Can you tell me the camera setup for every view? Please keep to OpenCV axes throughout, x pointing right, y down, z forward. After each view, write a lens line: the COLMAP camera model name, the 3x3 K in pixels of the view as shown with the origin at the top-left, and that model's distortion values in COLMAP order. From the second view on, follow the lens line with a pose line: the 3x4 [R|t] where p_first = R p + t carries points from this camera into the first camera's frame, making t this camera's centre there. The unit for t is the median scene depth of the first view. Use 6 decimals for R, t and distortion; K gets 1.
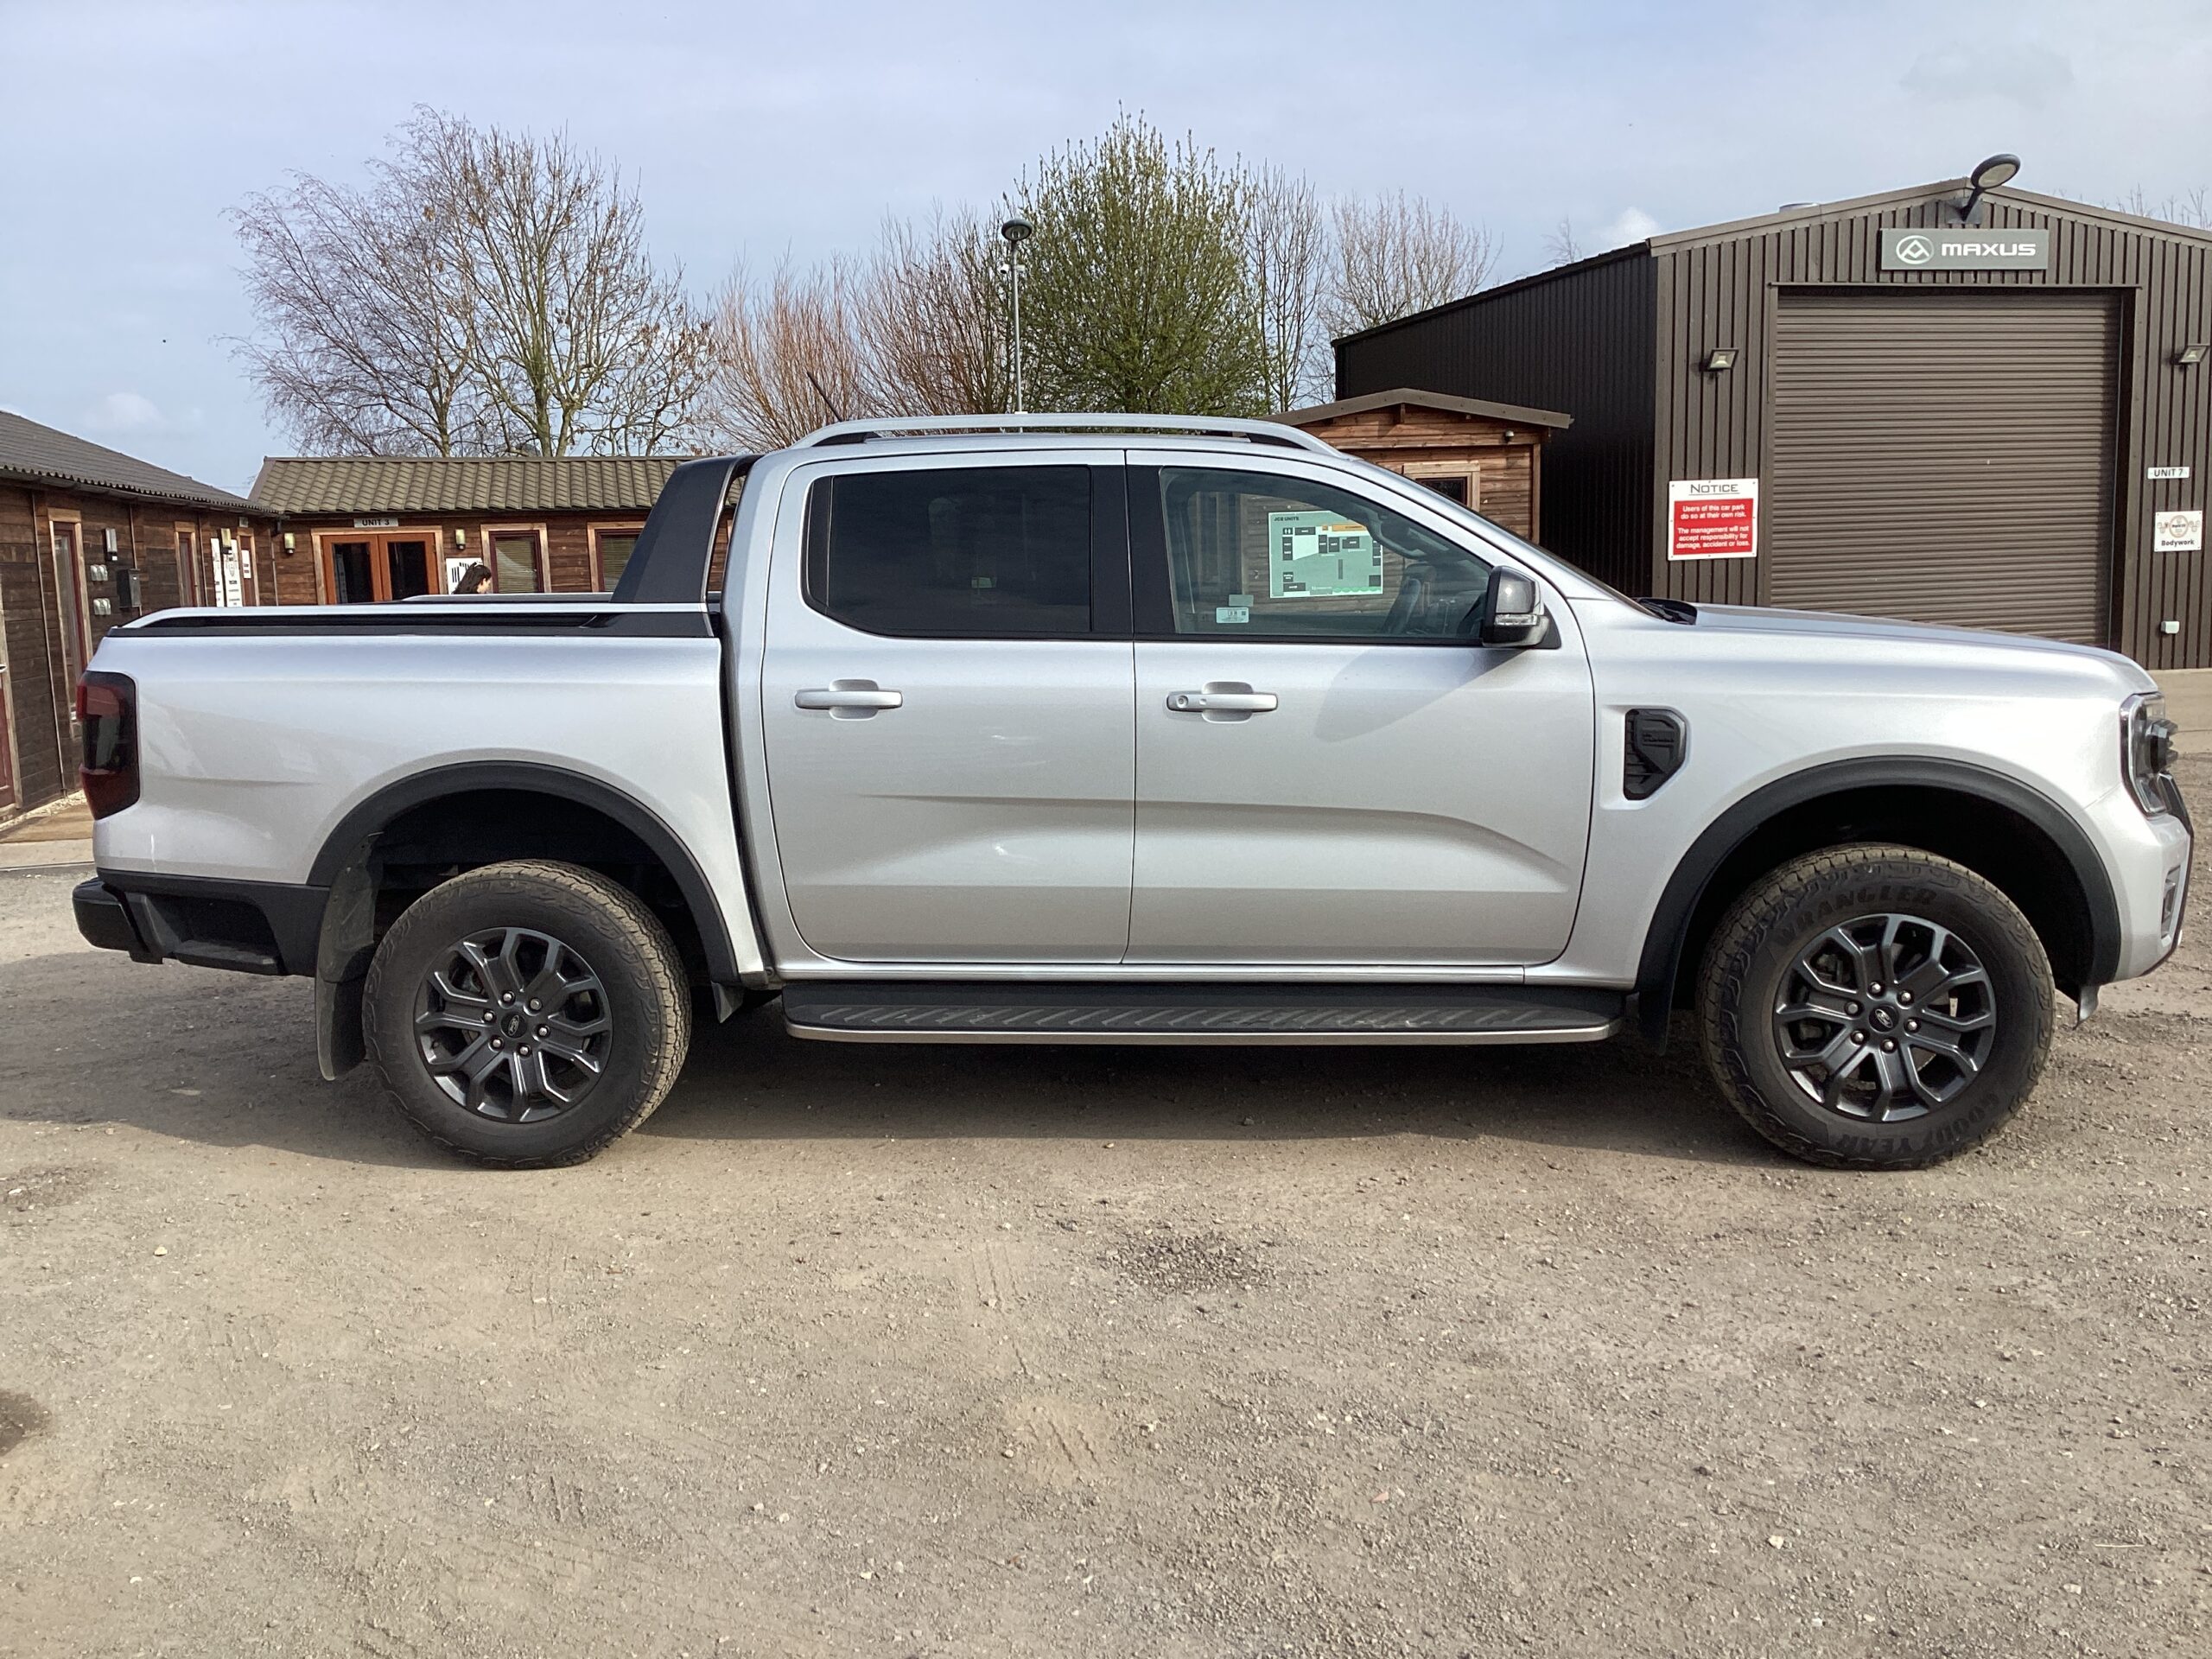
lens RADIAL K [[1986.6, 0, 1112.8], [0, 1986.6, 829.7], [0, 0, 1]] dist [0.085925, -0.140976]
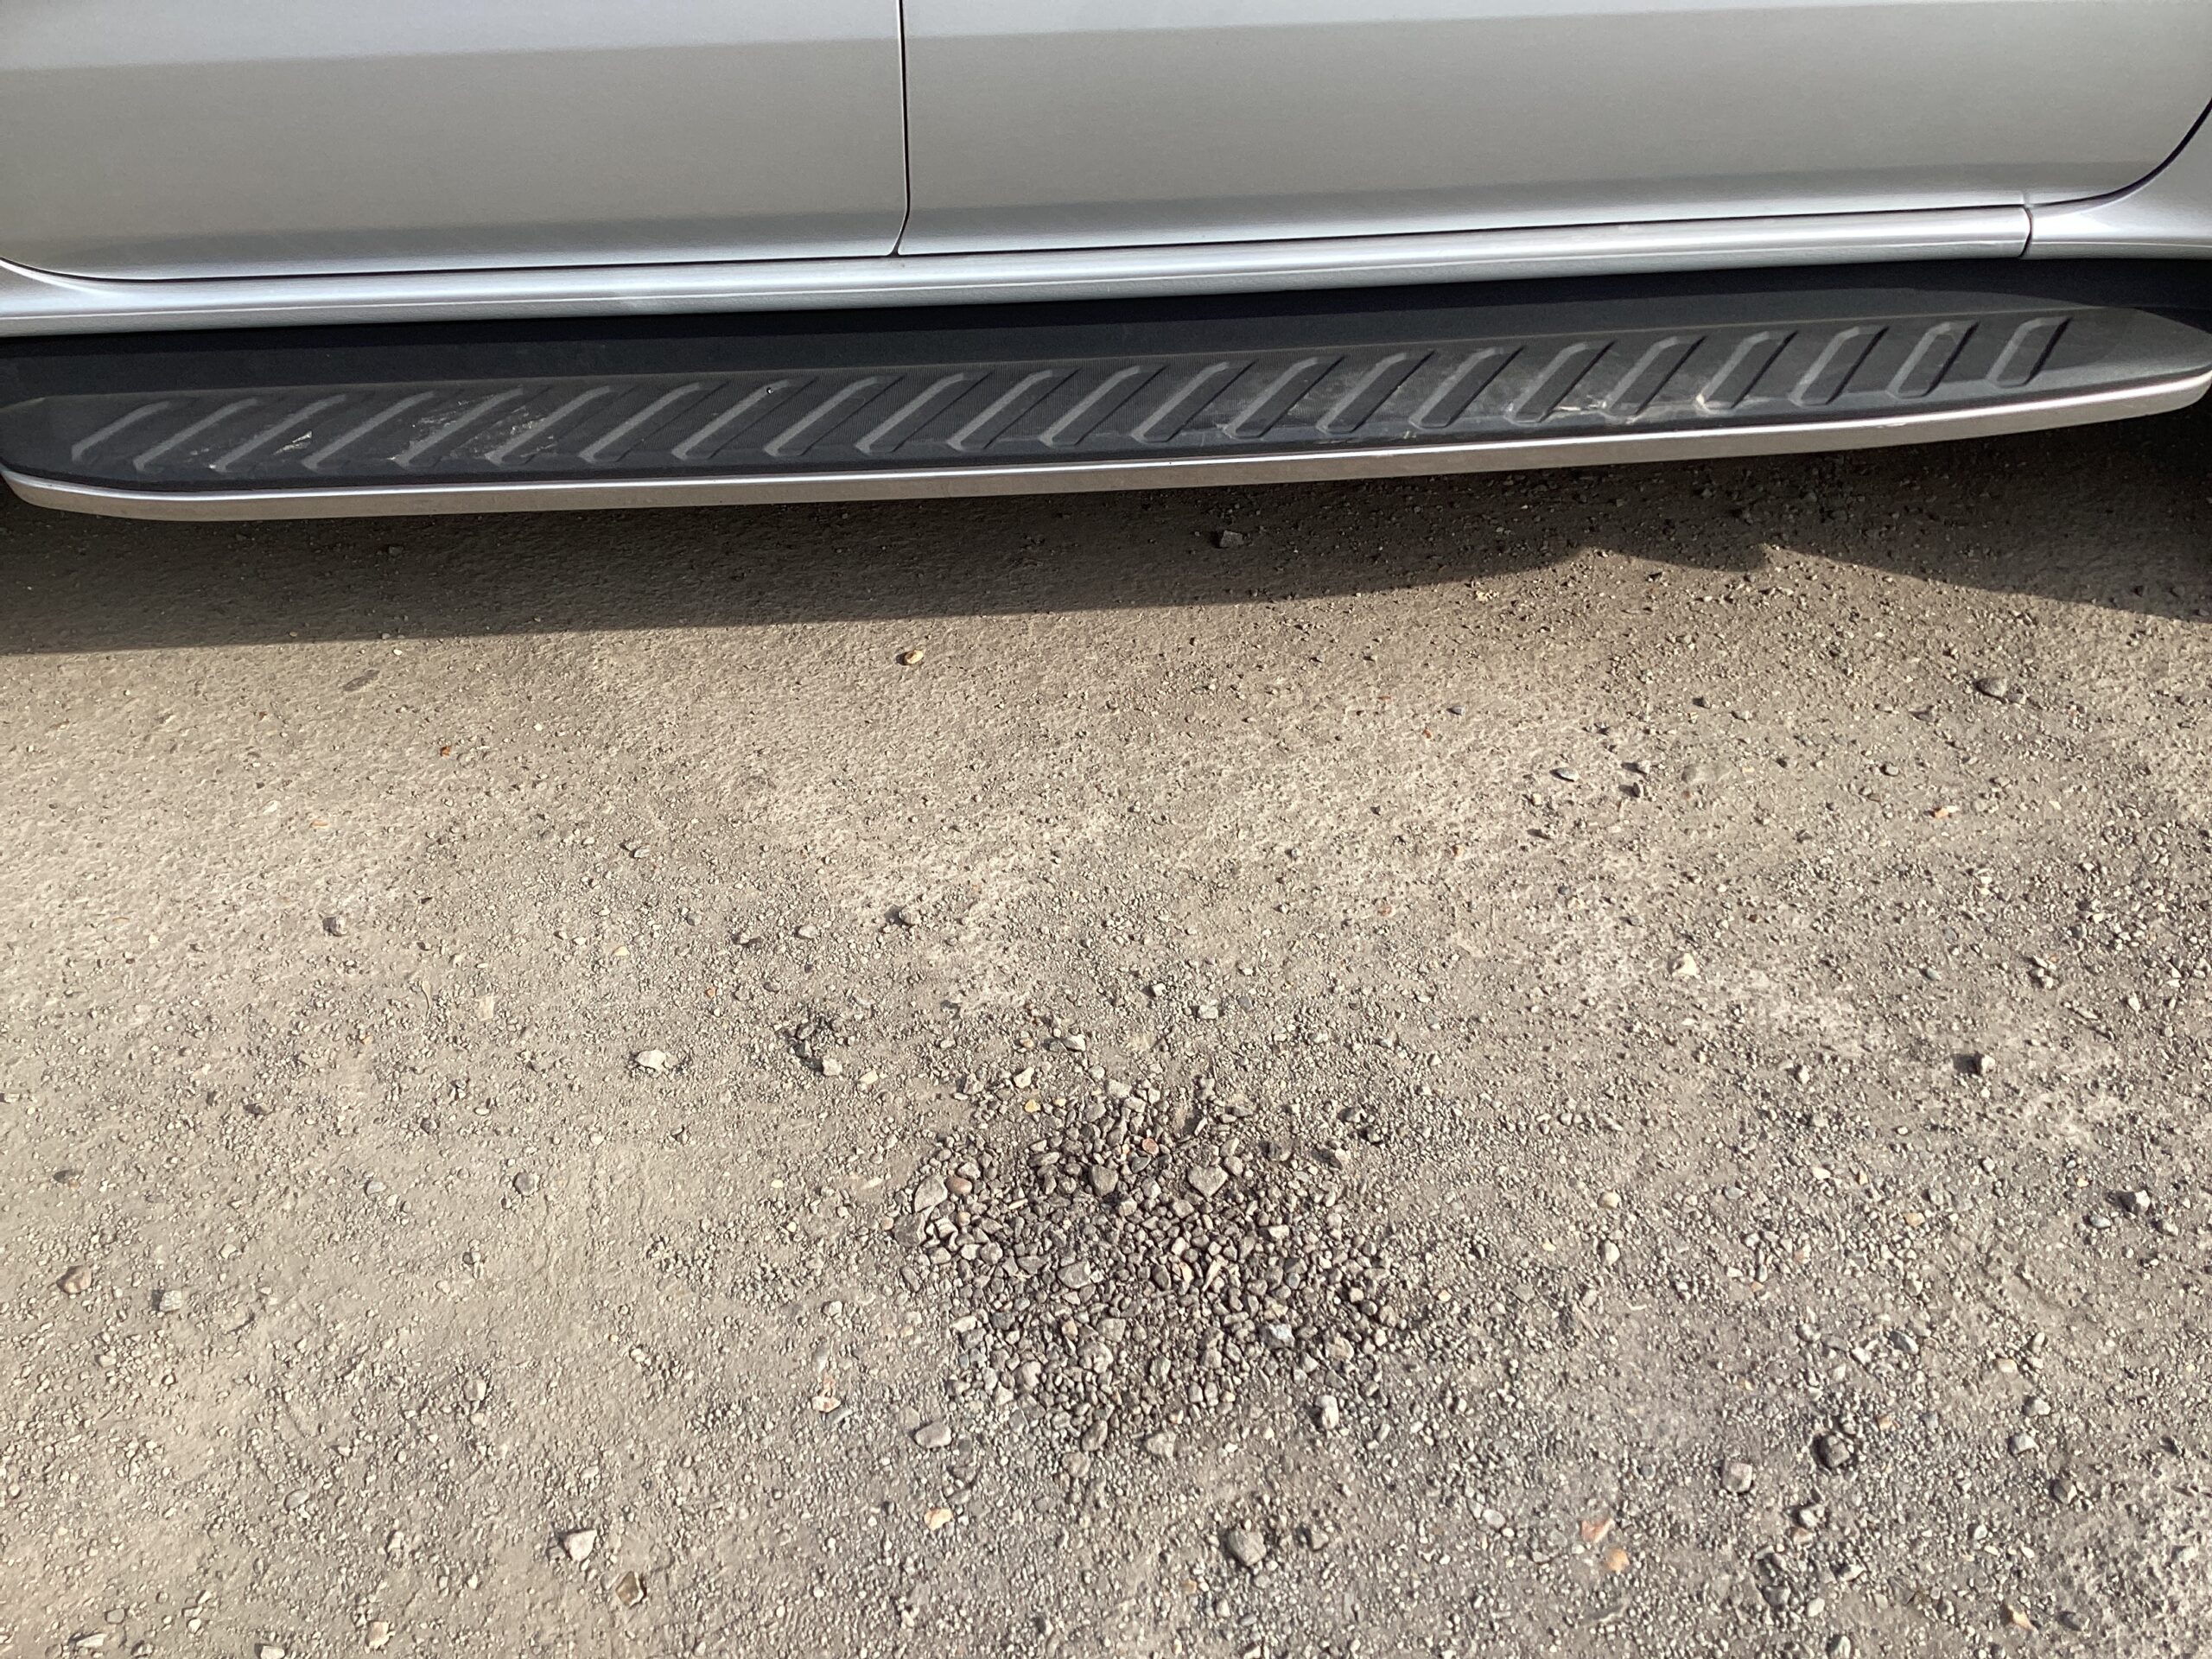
lens RADIAL K [[1986.6, 0, 1108.7], [0, 1986.6, 832.8], [0, 0, 1]] dist [0.085925, -0.140976]
pose [[0.996203, -0.074437, 0.045142, 0.004195], [0.038401, 0.841107, 0.539504, -0.008382], [-0.078128, -0.535722, 0.840772, 0.147141]]
